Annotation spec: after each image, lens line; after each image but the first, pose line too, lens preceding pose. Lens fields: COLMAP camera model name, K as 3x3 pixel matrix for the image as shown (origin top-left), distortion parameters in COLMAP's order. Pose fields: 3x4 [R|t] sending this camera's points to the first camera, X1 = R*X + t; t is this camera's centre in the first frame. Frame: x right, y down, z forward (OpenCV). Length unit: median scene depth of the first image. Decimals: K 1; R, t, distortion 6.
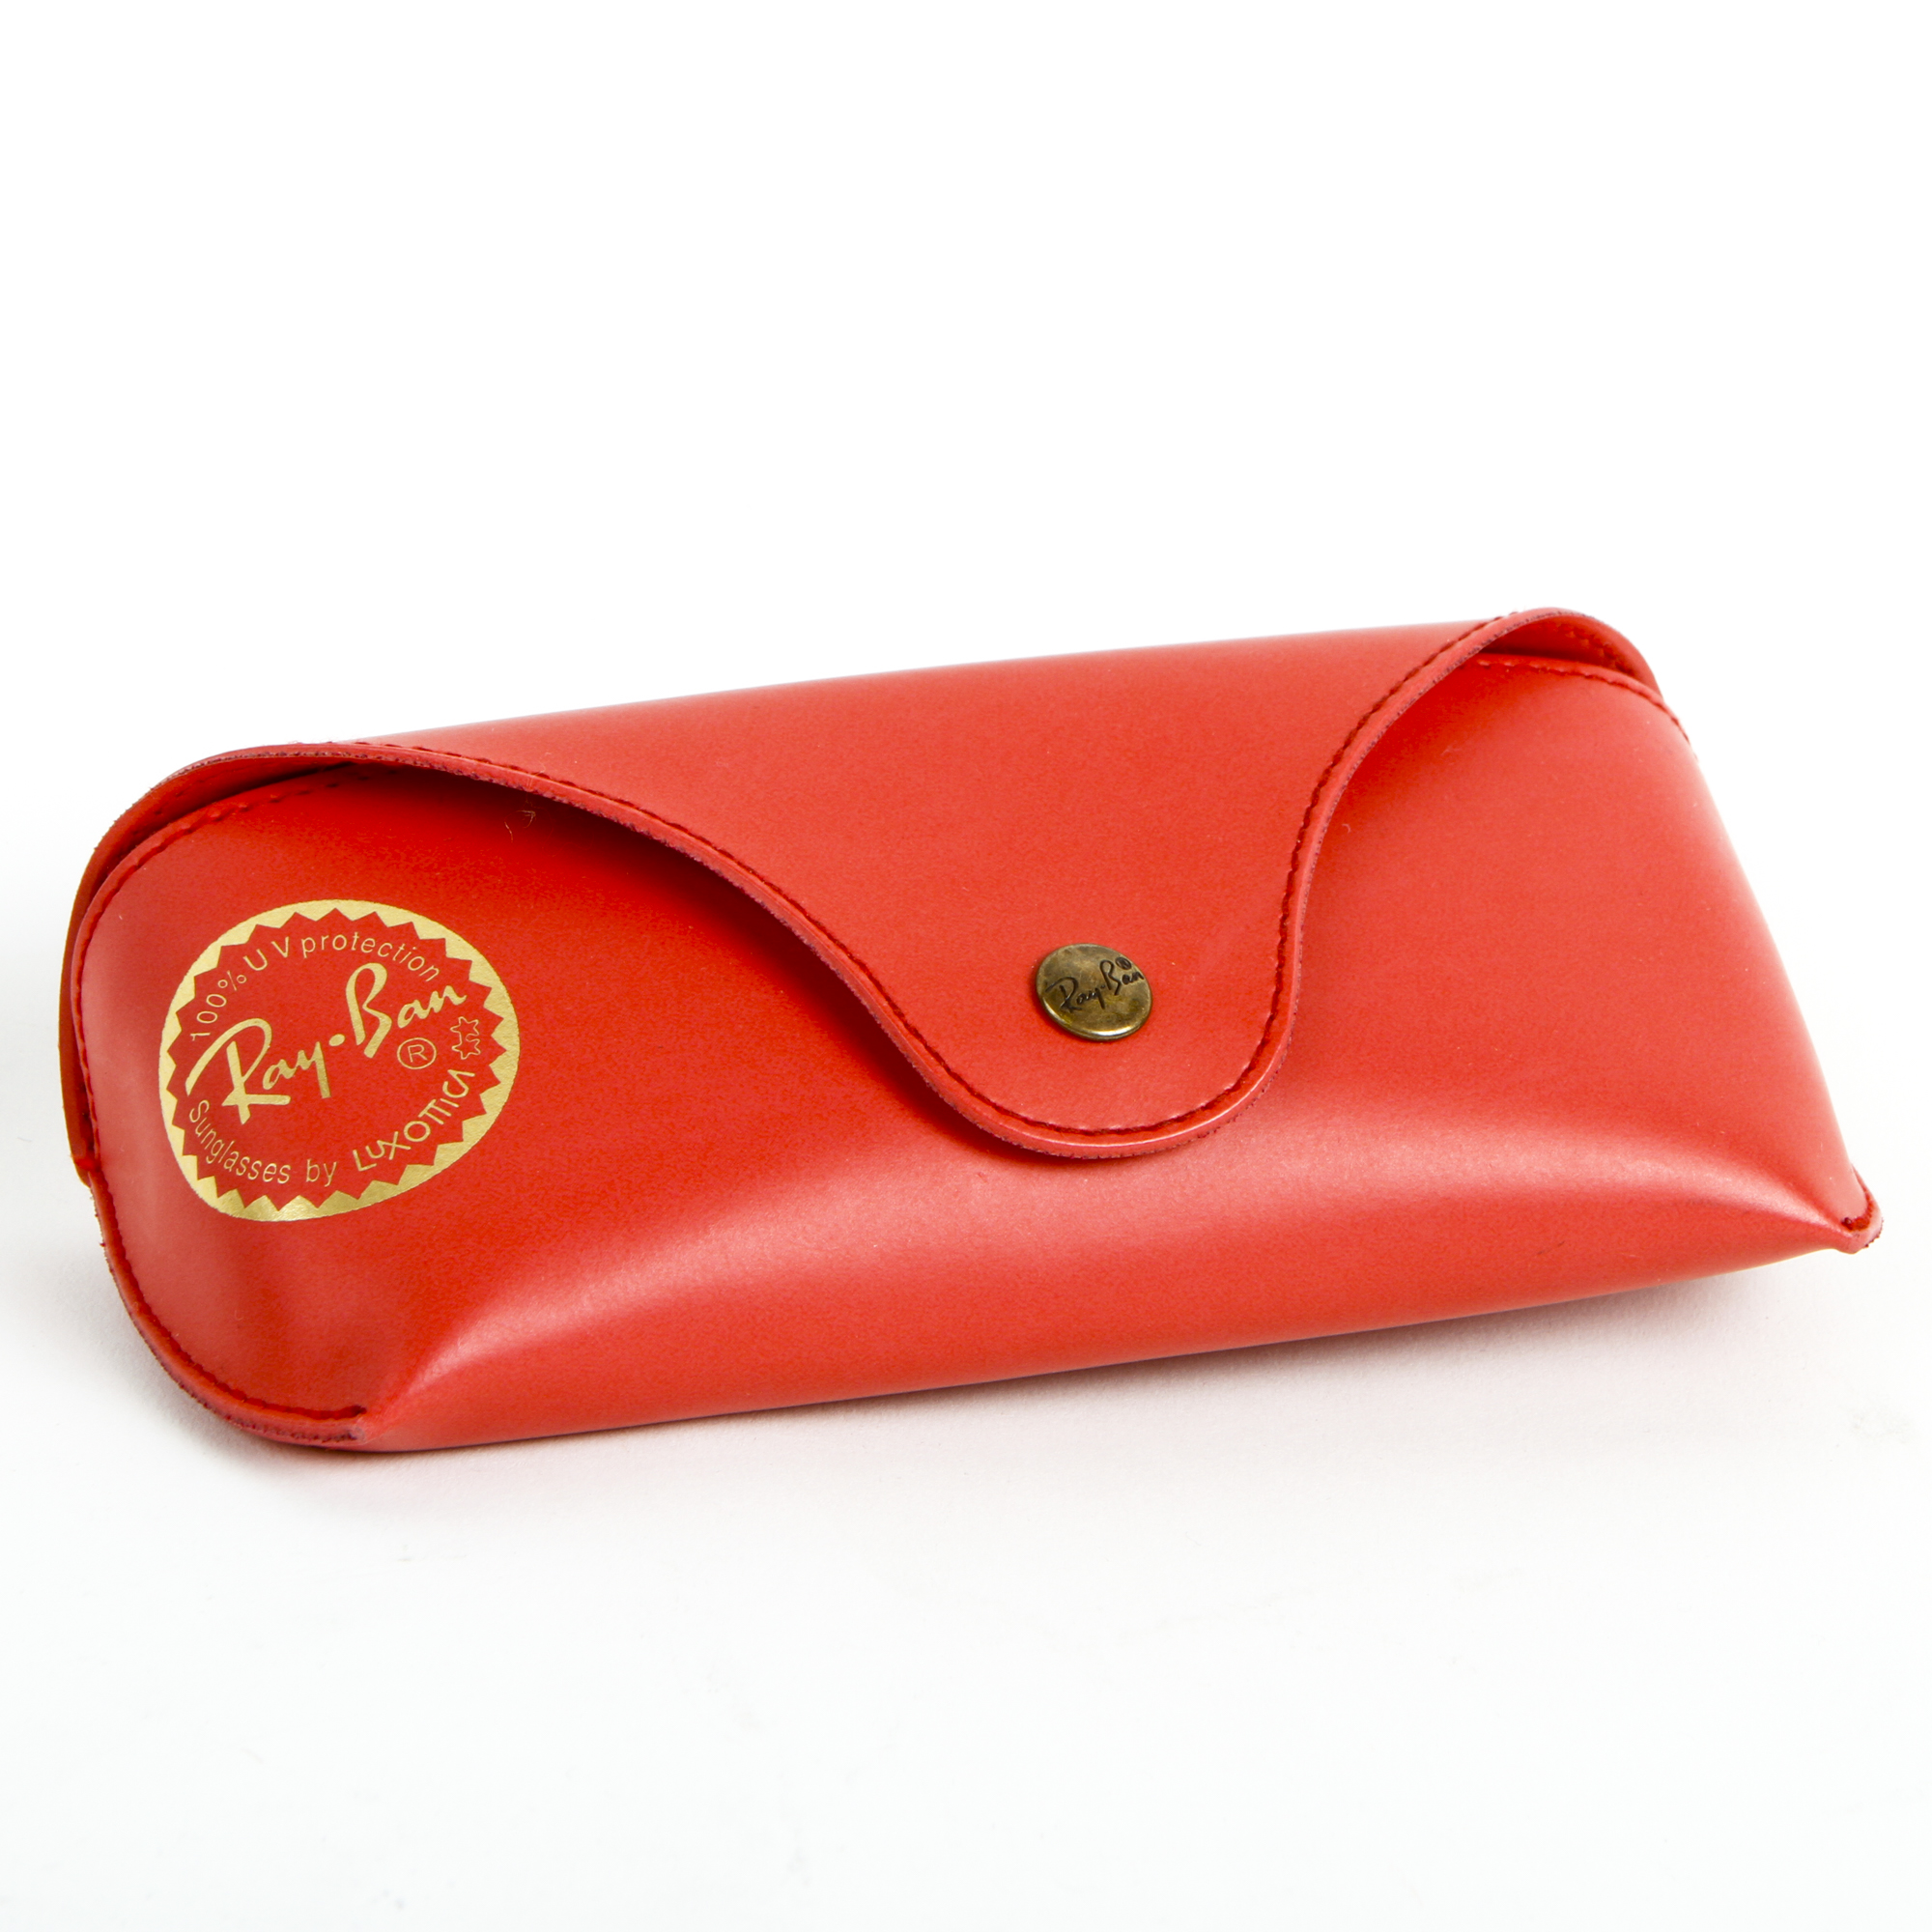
lens RADIAL K [[5548.7, 0, 966.0], [0, 5548.7, 962.8], [0, 0, 1]] dist [-0.018685, 0.000000]
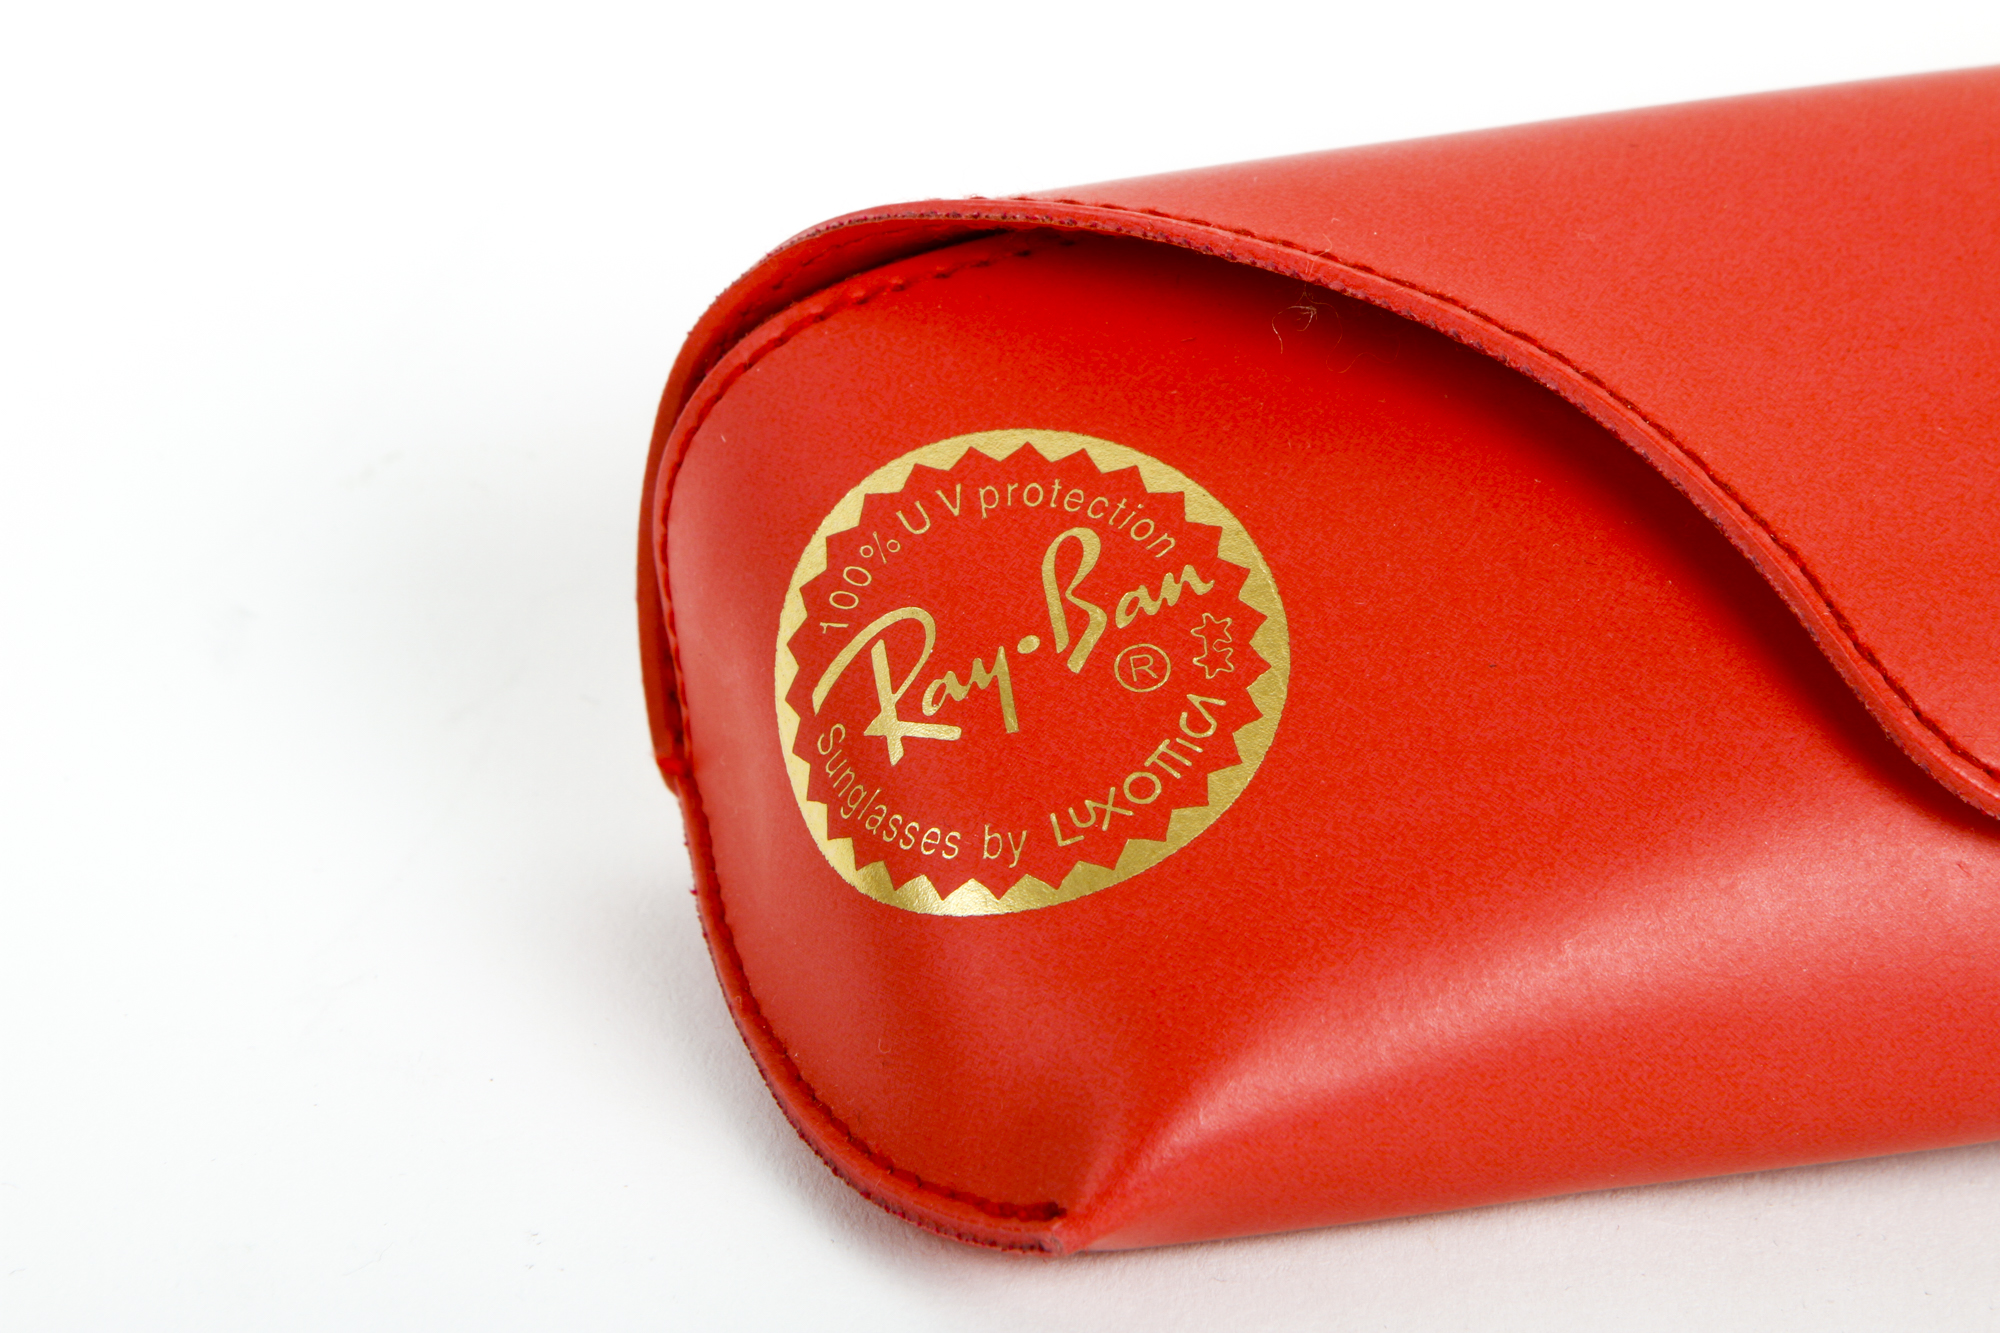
lens RADIAL K [[6171.9, 0, 1003.3], [0, 6171.9, 672.6], [0, 0, 1]] dist [0.242227, 0.000000]
pose [[0.994169, 0.026161, -0.104613, -0.035083], [-0.015360, 0.994588, 0.102751, -0.061917], [0.106735, -0.100545, 0.989191, 0.230410]]
